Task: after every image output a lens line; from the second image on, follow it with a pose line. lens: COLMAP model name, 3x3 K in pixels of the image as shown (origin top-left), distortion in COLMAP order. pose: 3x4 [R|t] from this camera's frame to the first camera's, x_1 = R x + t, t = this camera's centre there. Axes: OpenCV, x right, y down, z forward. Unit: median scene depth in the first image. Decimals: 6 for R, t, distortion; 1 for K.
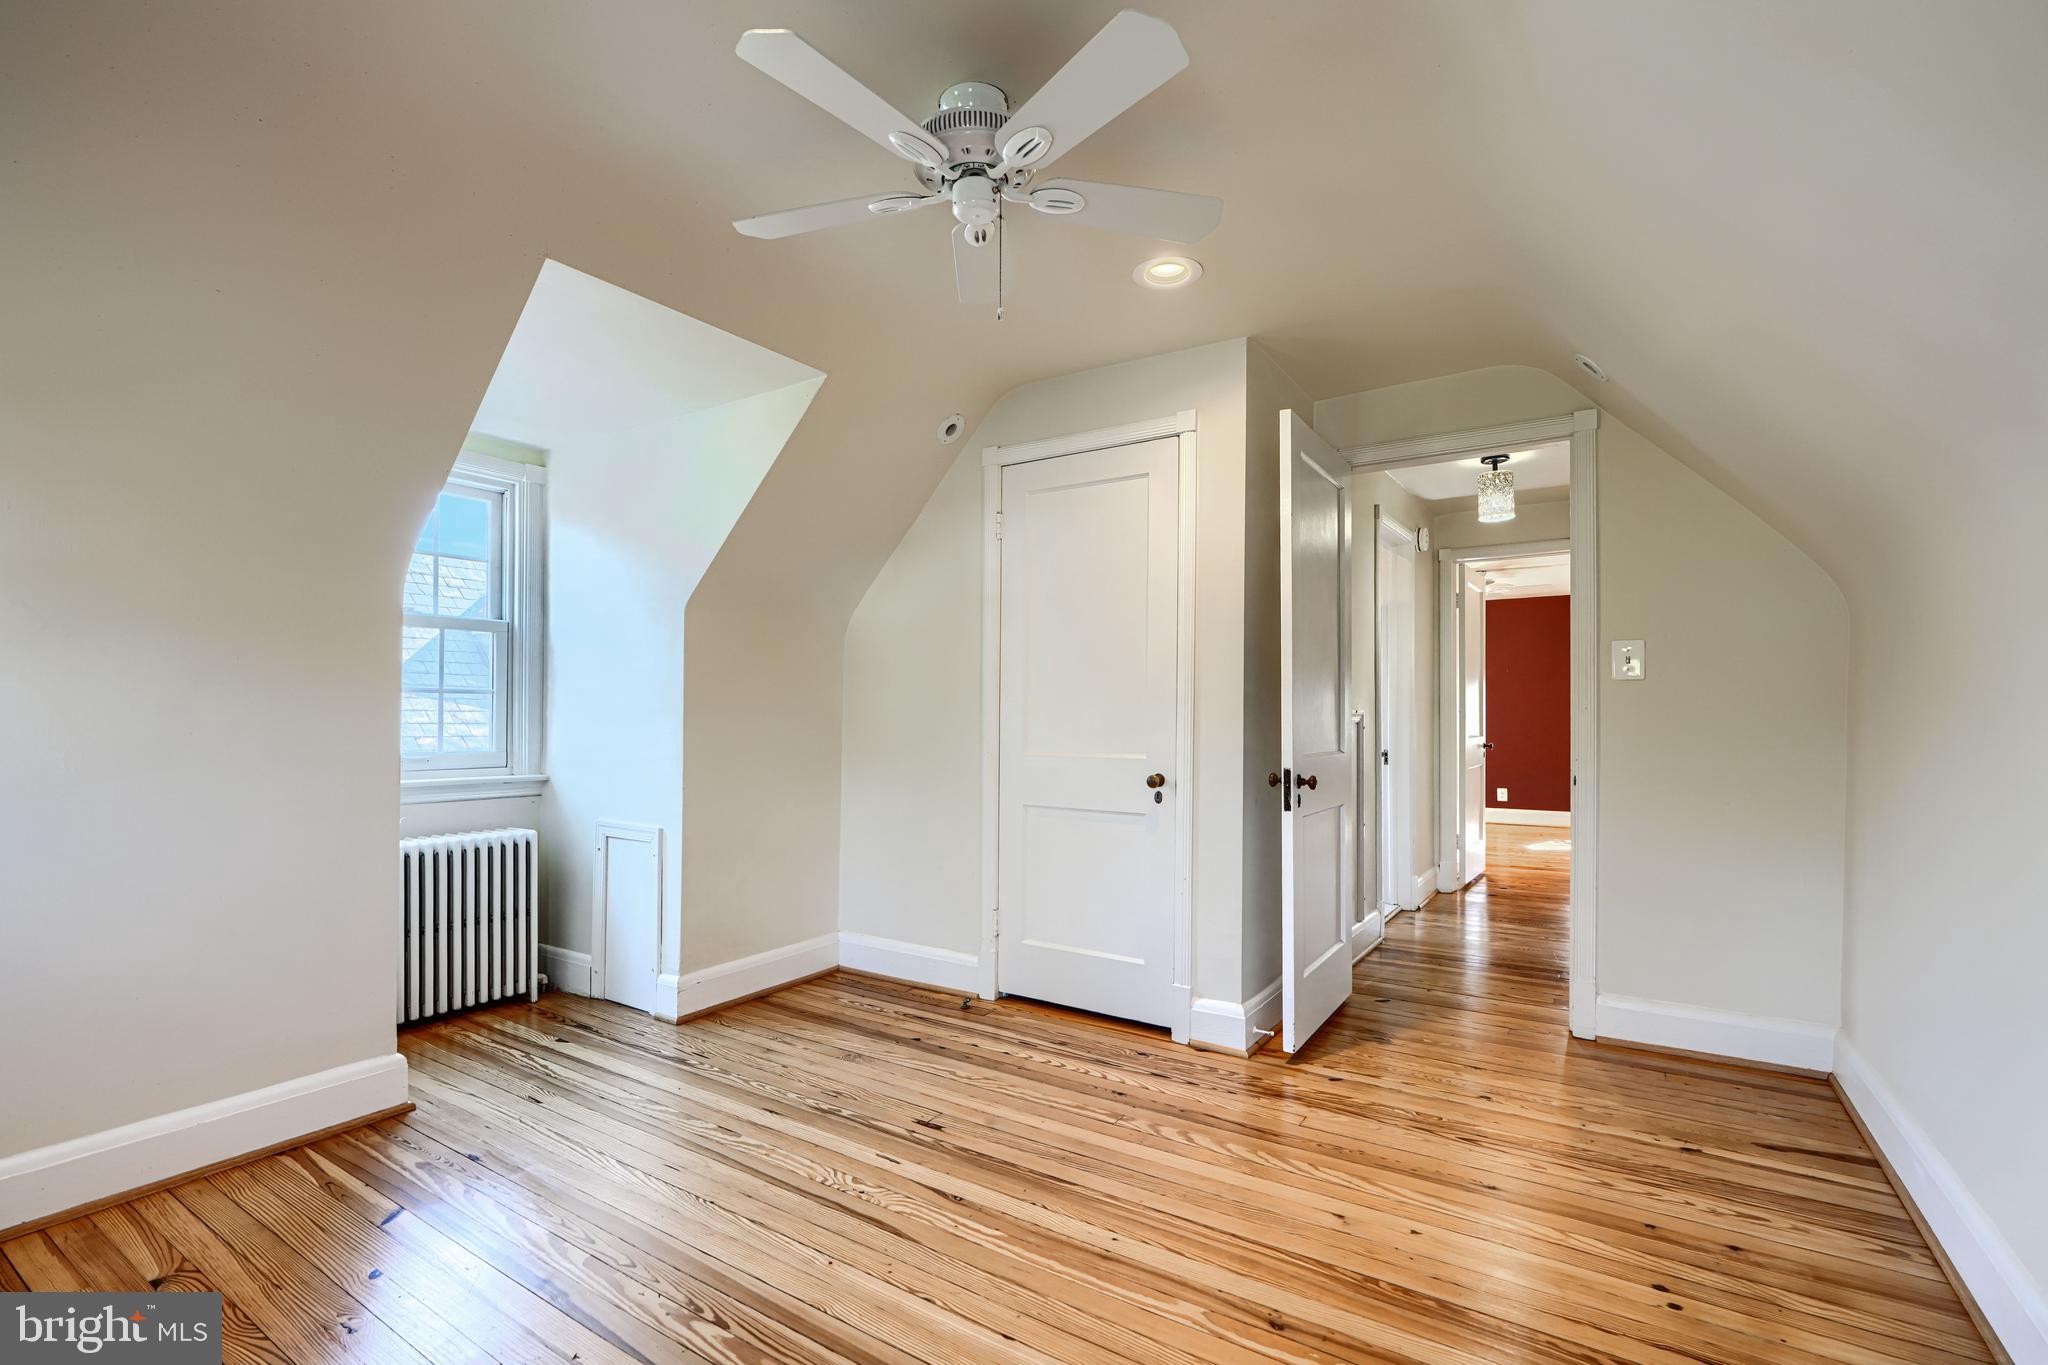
lens RADIAL K [[908.9, 0, 1032.2], [0, 908.9, 718.8], [0, 0, 1]] dist [-0.000588, -0.000006]
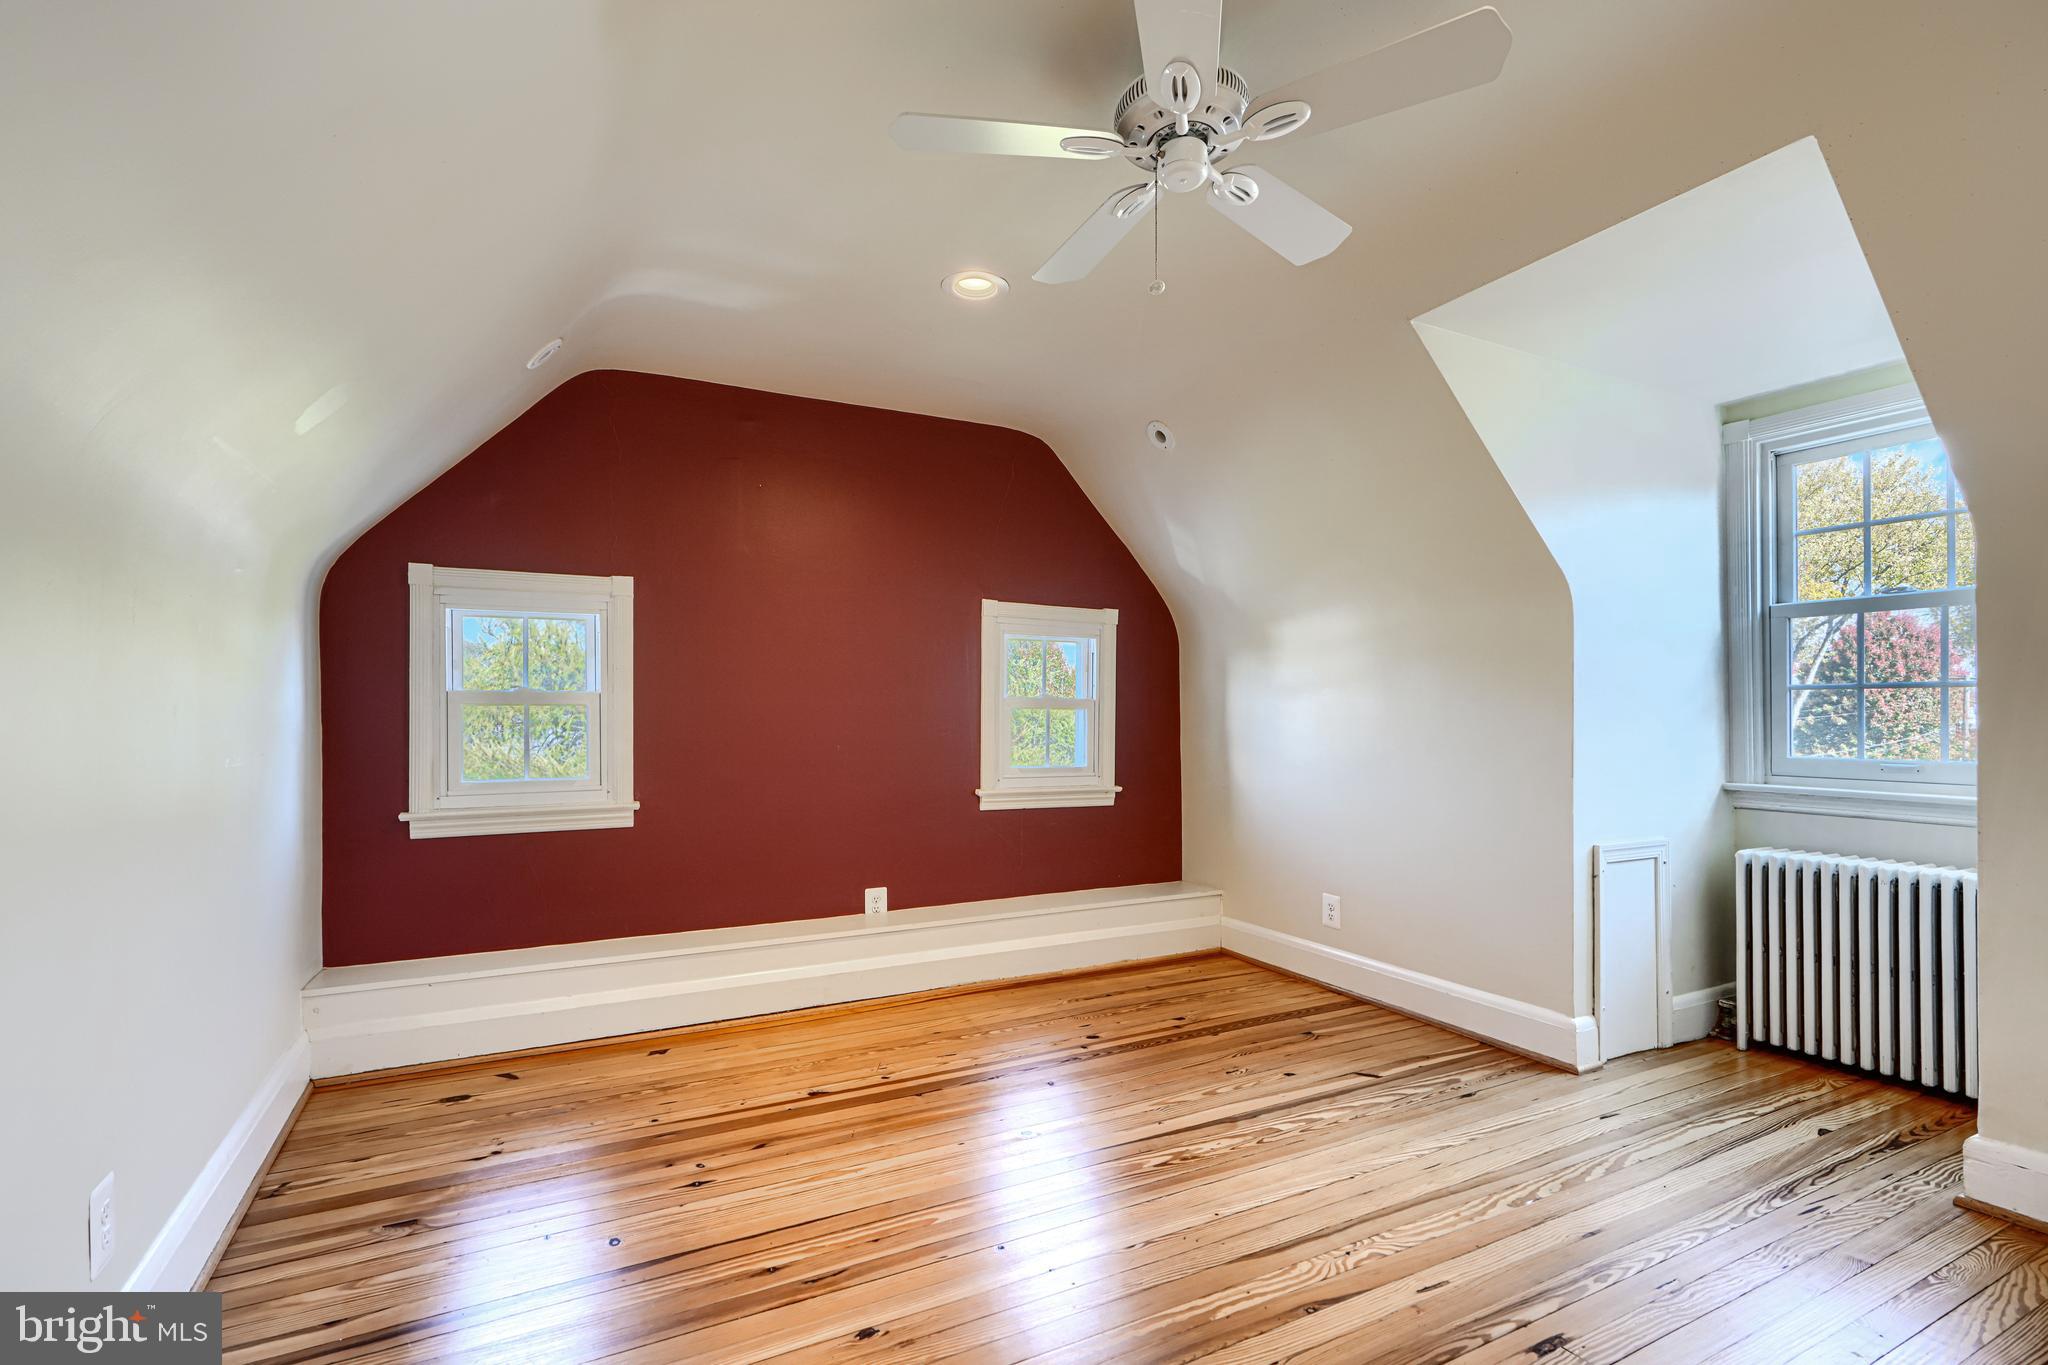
lens RADIAL K [[931.6, 0, 1018.5], [0, 931.6, 702.9], [0, 0, 1]] dist [0.035764, -0.026079]
pose [[-0.492595, -0.027852, -0.869813, 0.611372], [-0.010299, 0.999604, -0.026176, 0.026345], [0.870198, -0.003936, -0.492687, 0.958631]]
